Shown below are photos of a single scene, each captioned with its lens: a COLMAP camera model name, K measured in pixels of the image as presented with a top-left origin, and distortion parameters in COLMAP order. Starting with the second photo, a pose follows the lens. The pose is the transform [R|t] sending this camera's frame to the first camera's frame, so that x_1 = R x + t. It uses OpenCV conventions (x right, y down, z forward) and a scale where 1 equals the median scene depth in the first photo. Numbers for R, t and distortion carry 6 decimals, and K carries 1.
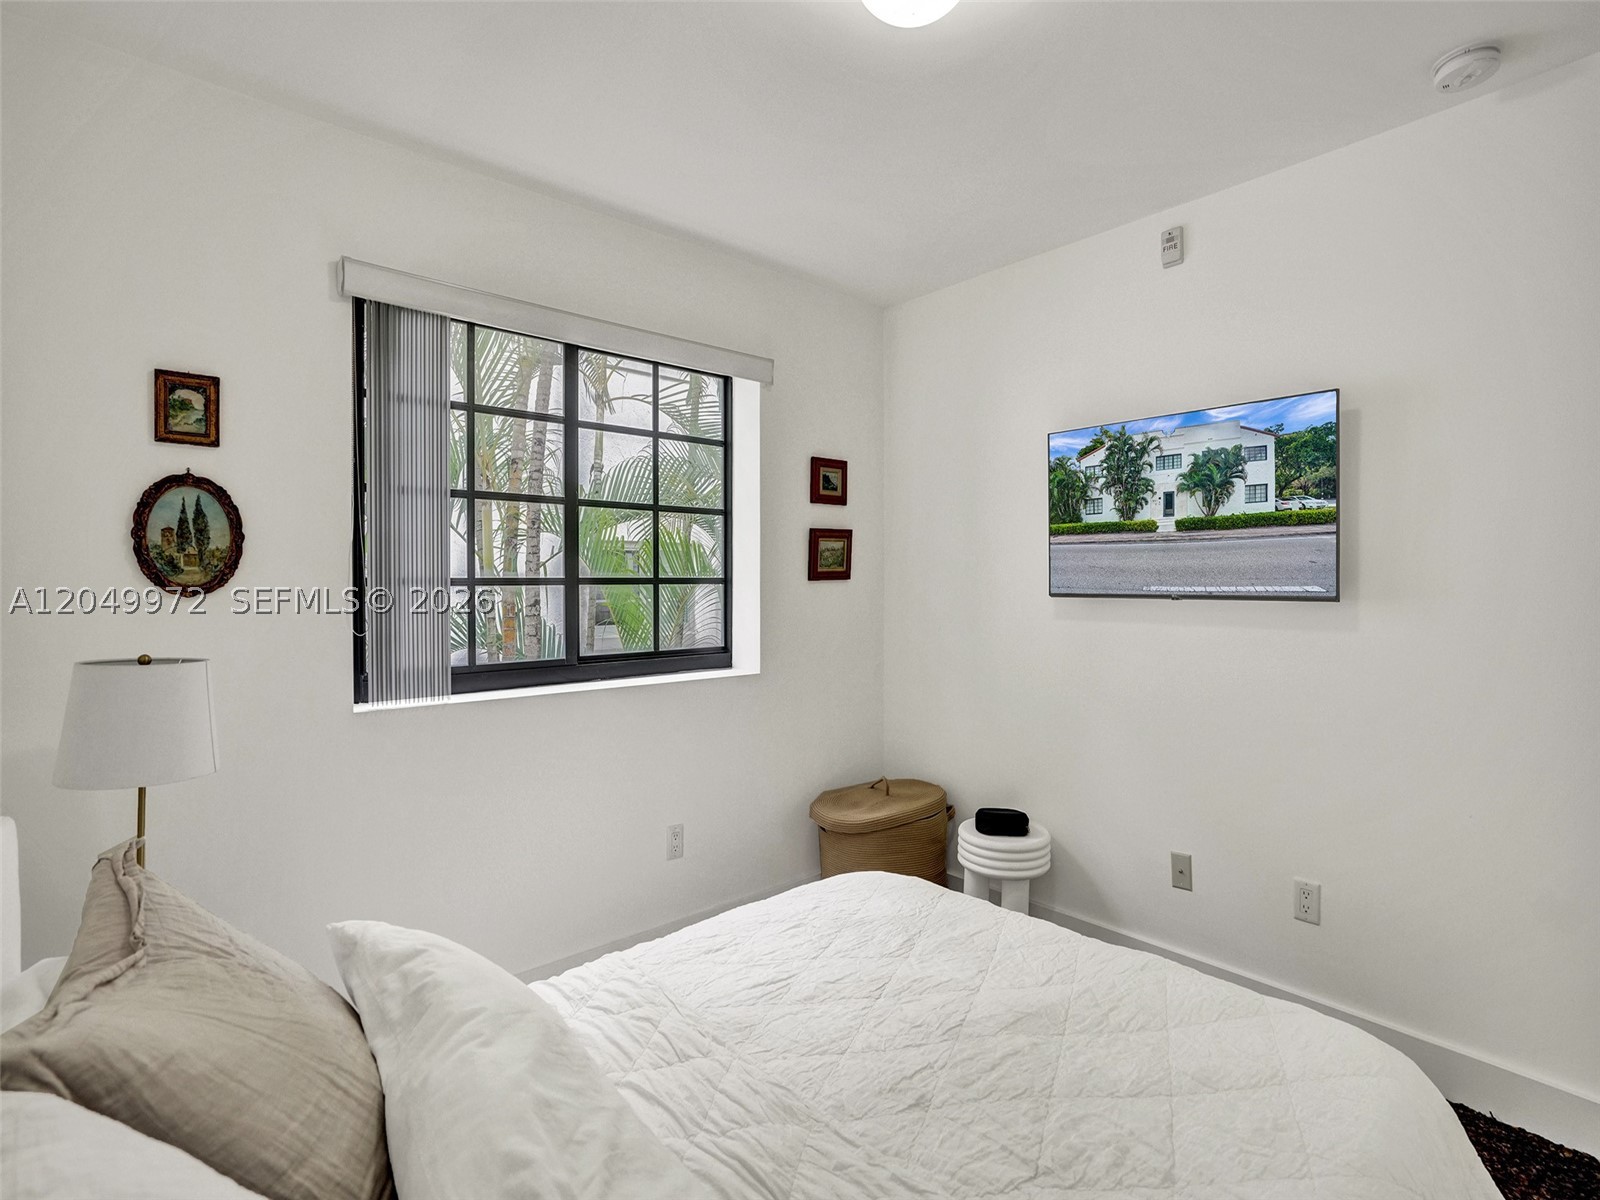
lens RADIAL K [[776.3, 0, 795.0], [0, 776.3, 588.4], [0, 0, 1]] dist [-0.023446, 0.000656]
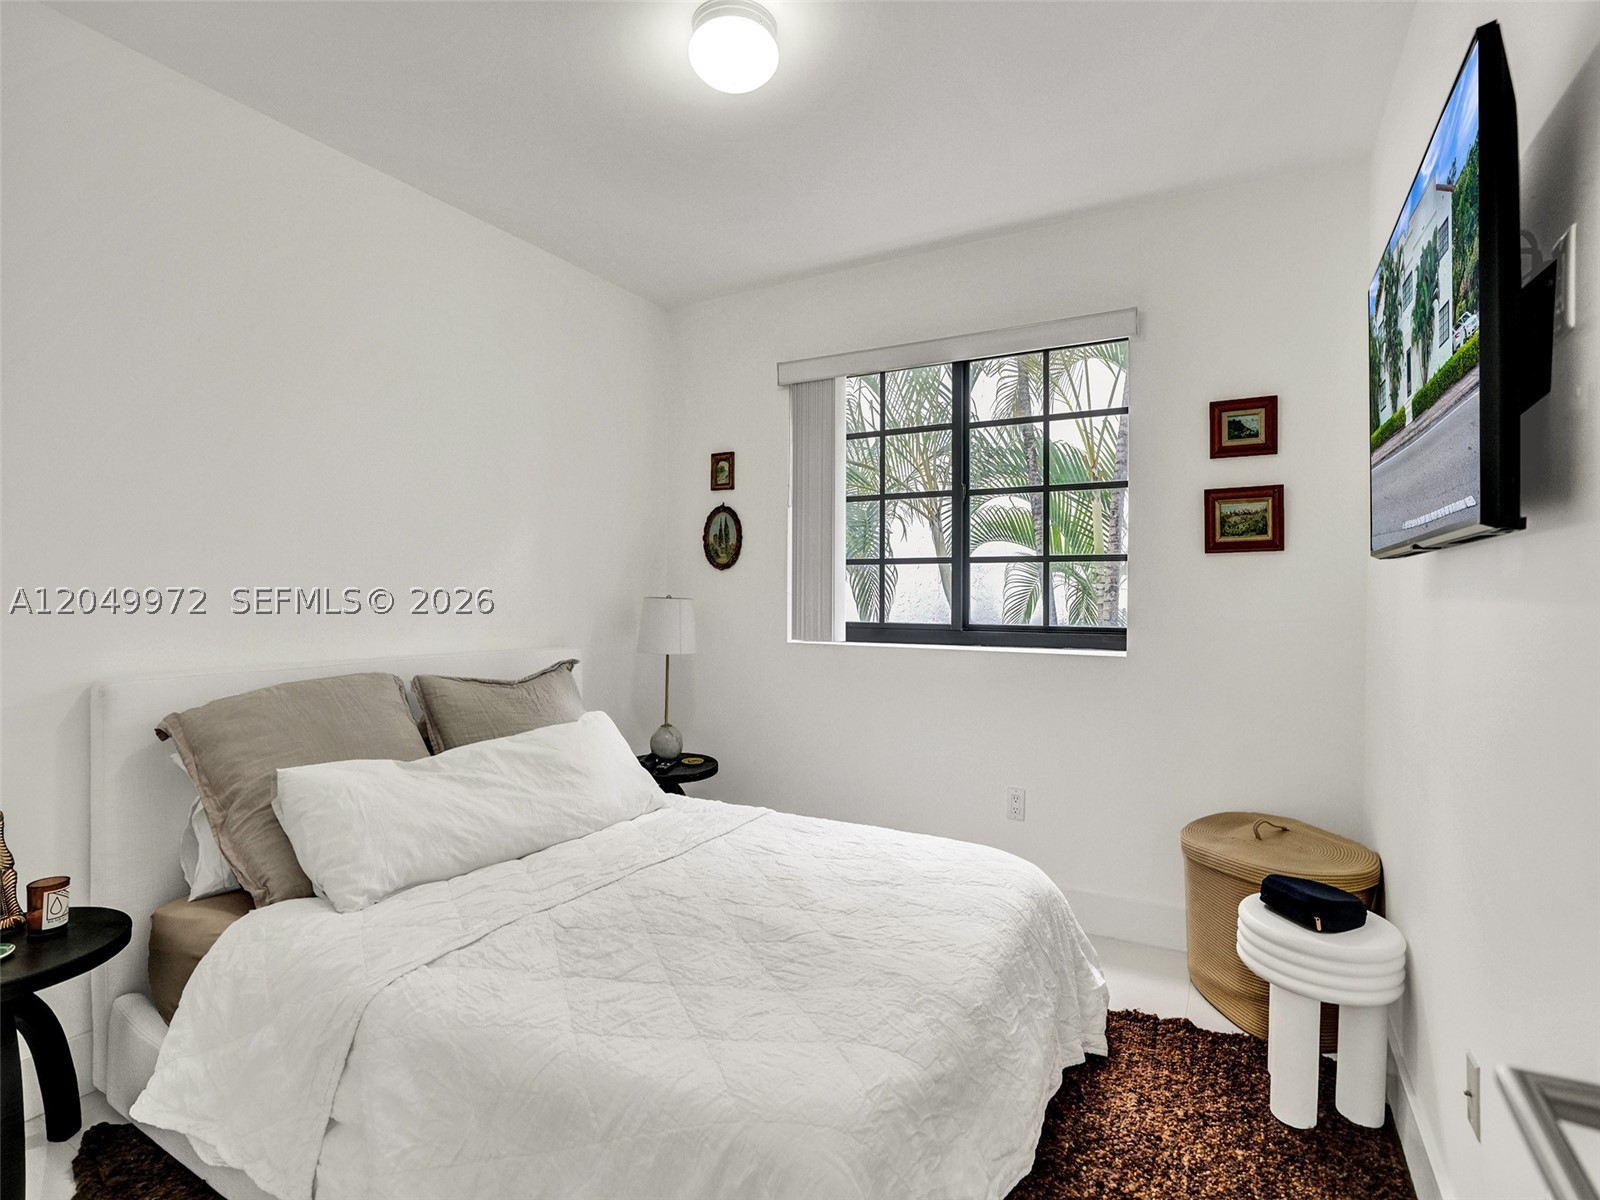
lens RADIAL K [[776.3, 0, 795.0], [0, 776.3, 588.4], [0, 0, 1]] dist [-0.023446, 0.000656]
pose [[0.327626, -0.000681, -0.944807, 1.068547], [-0.015645, 0.999859, -0.006146, 0.064451], [0.944678, 0.016795, 0.327569, 0.528130]]
